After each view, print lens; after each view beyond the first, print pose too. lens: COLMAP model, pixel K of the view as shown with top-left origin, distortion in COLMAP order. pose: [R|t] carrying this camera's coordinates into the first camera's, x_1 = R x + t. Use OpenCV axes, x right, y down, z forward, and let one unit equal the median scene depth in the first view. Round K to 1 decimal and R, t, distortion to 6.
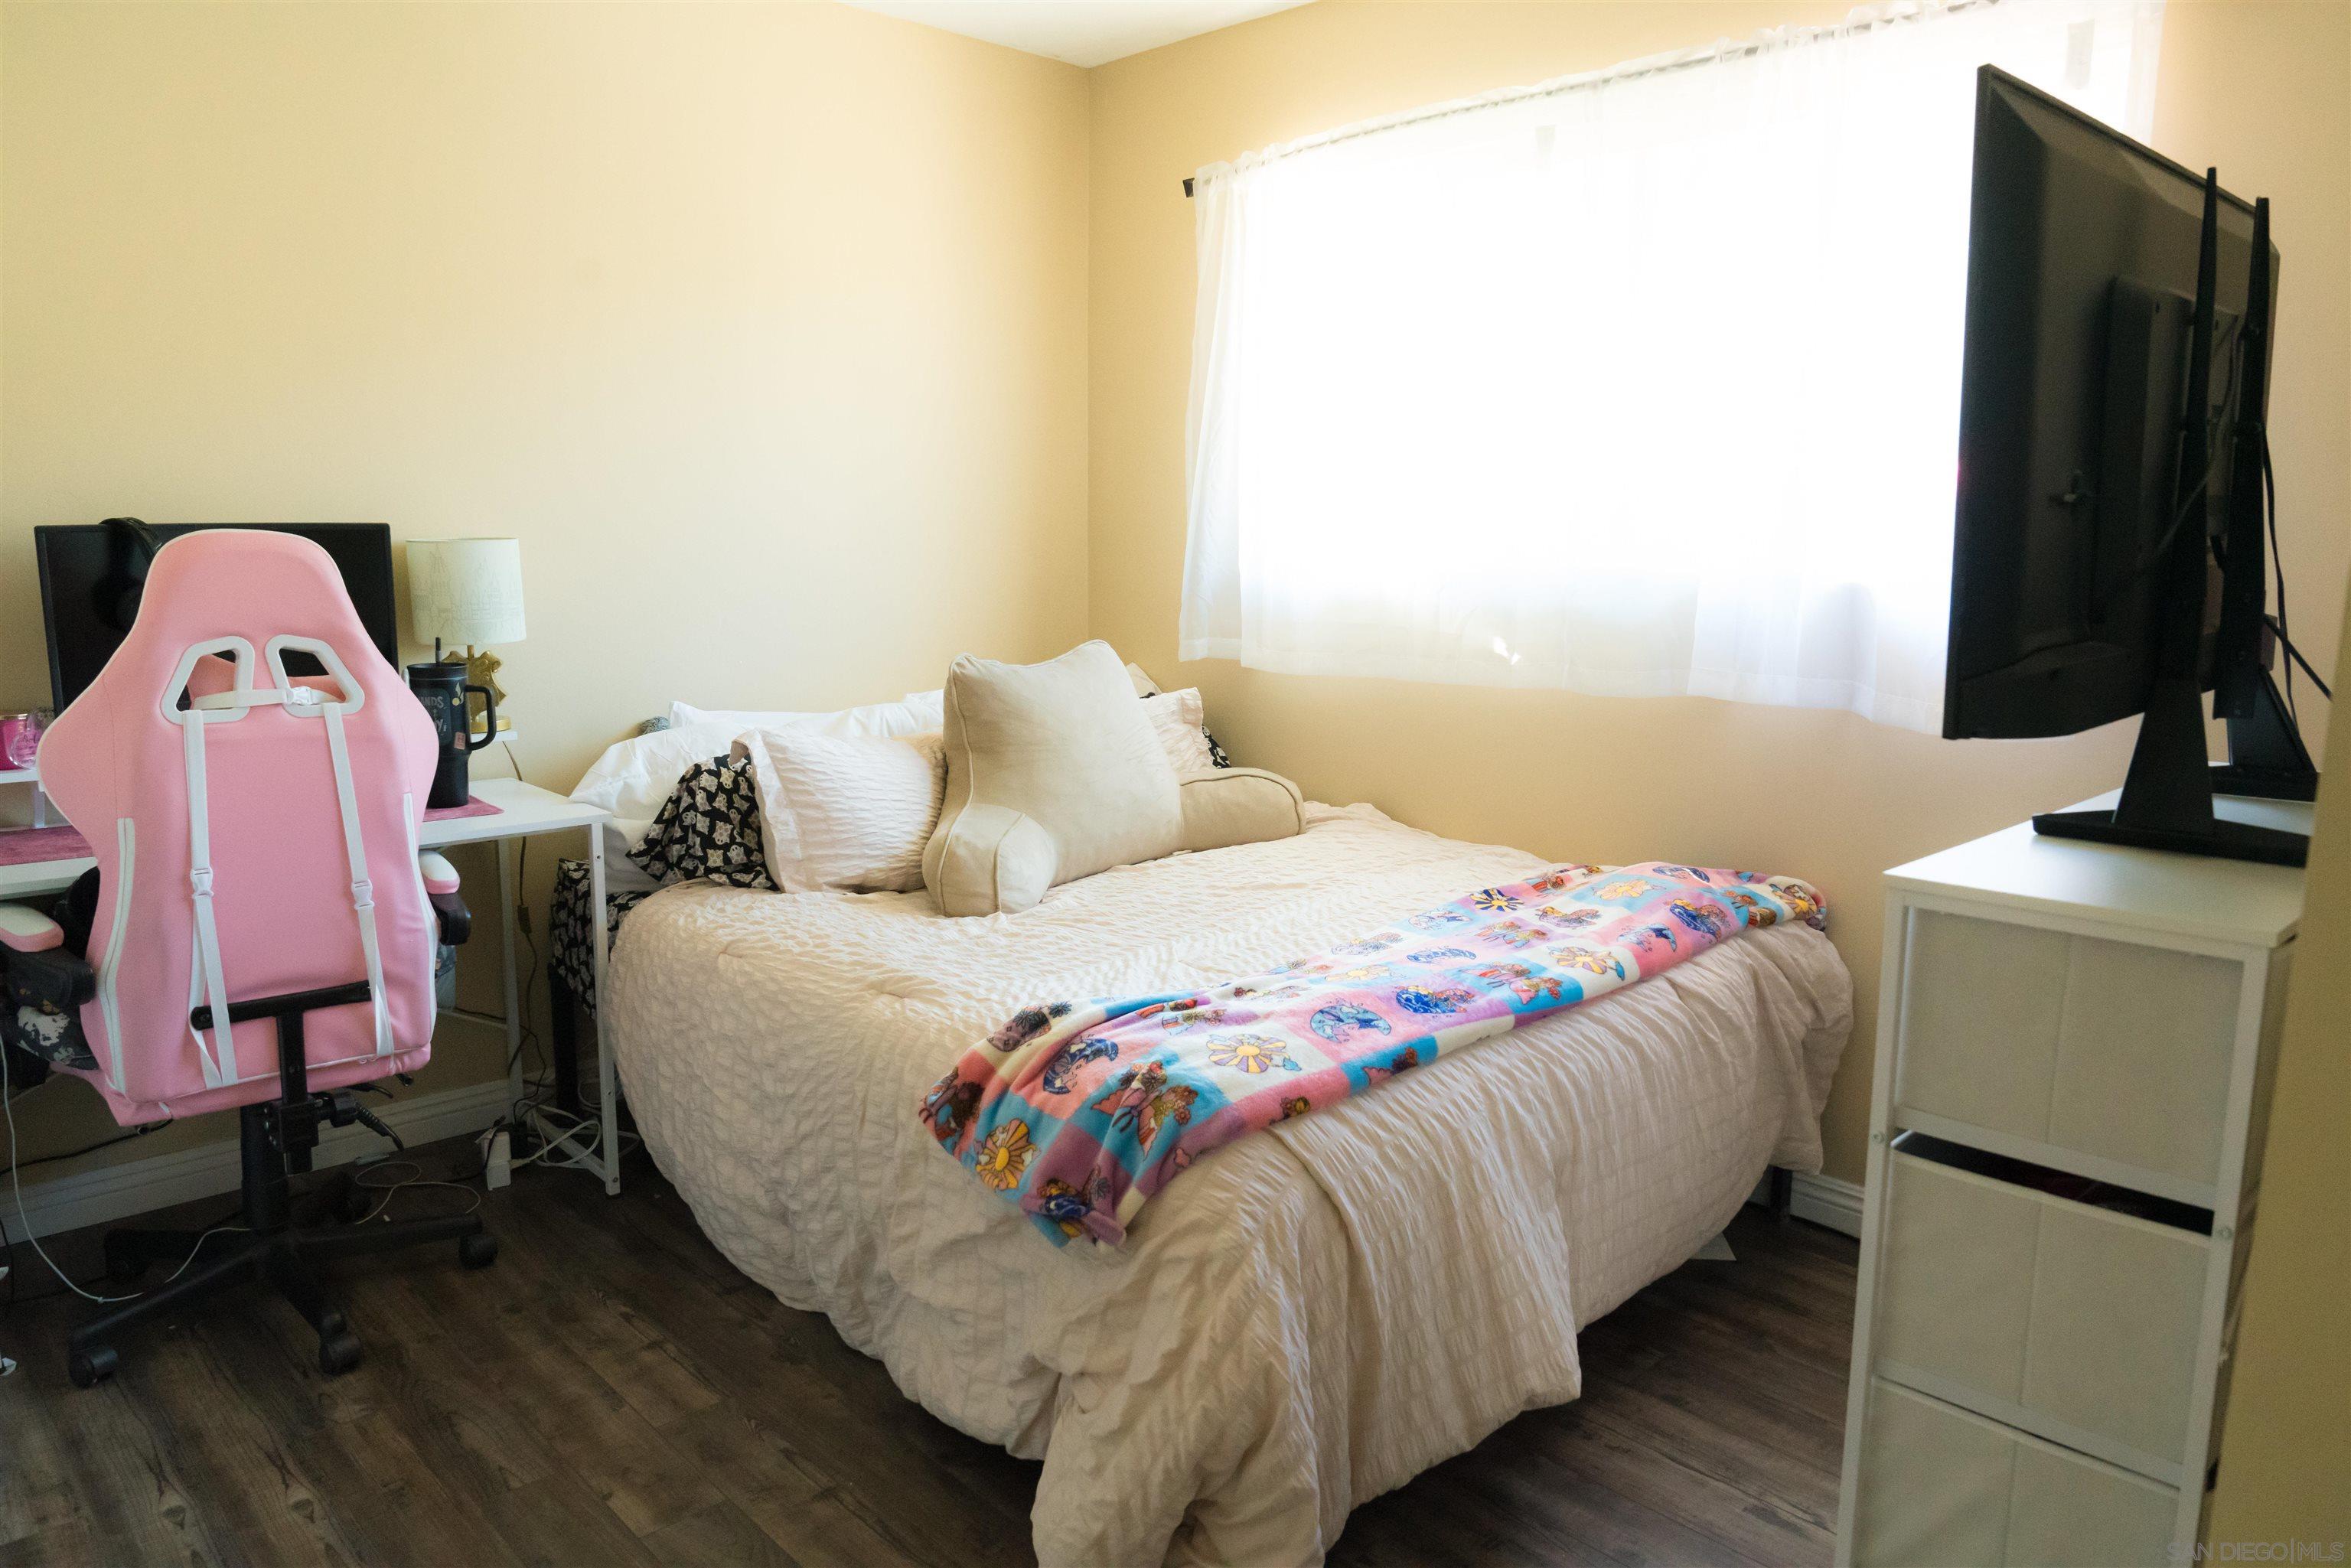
lens RADIAL K [[1560.4, 0, 1169.3], [0, 1560.4, 786.5], [0, 0, 1]] dist [-0.015273, -0.000776]
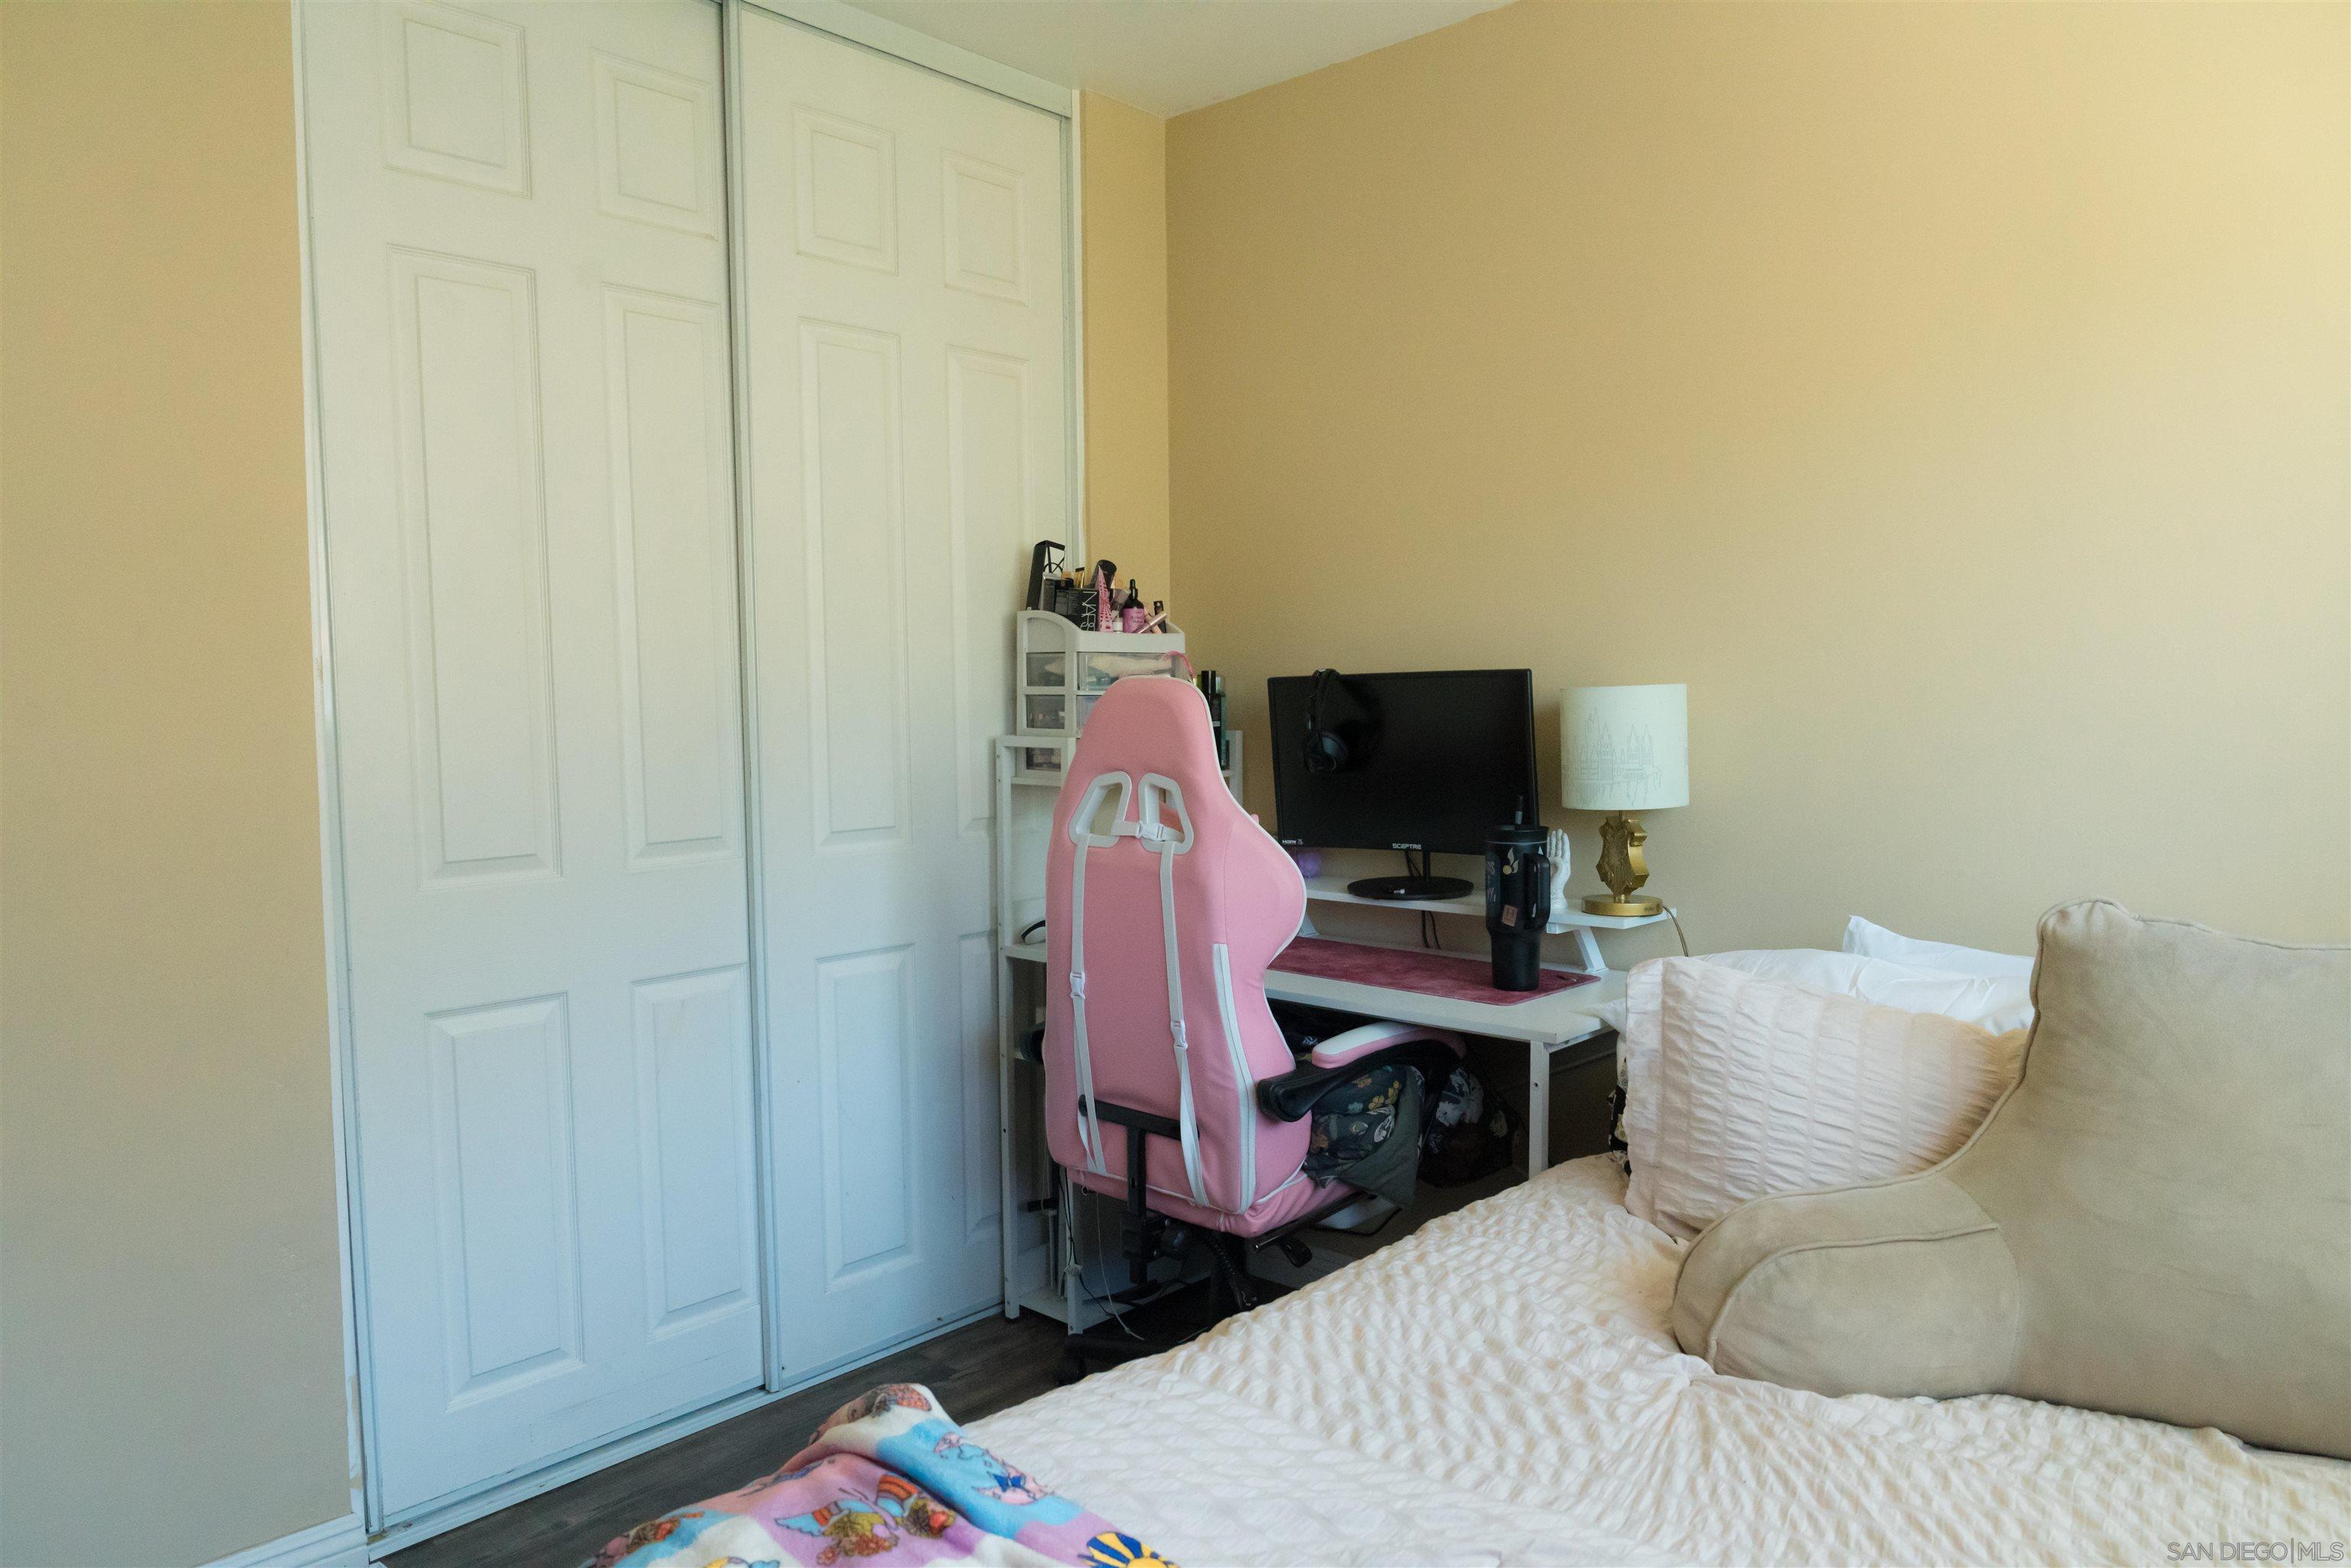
lens RADIAL K [[1560.4, 0, 1169.3], [0, 1560.4, 786.5], [0, 0, 1]] dist [-0.015273, -0.000776]
pose [[0.082493, 0.054161, -0.995119, 0.466433], [-0.152916, 0.987386, 0.041063, -0.126752], [0.984790, 0.148782, 0.089735, 0.854822]]
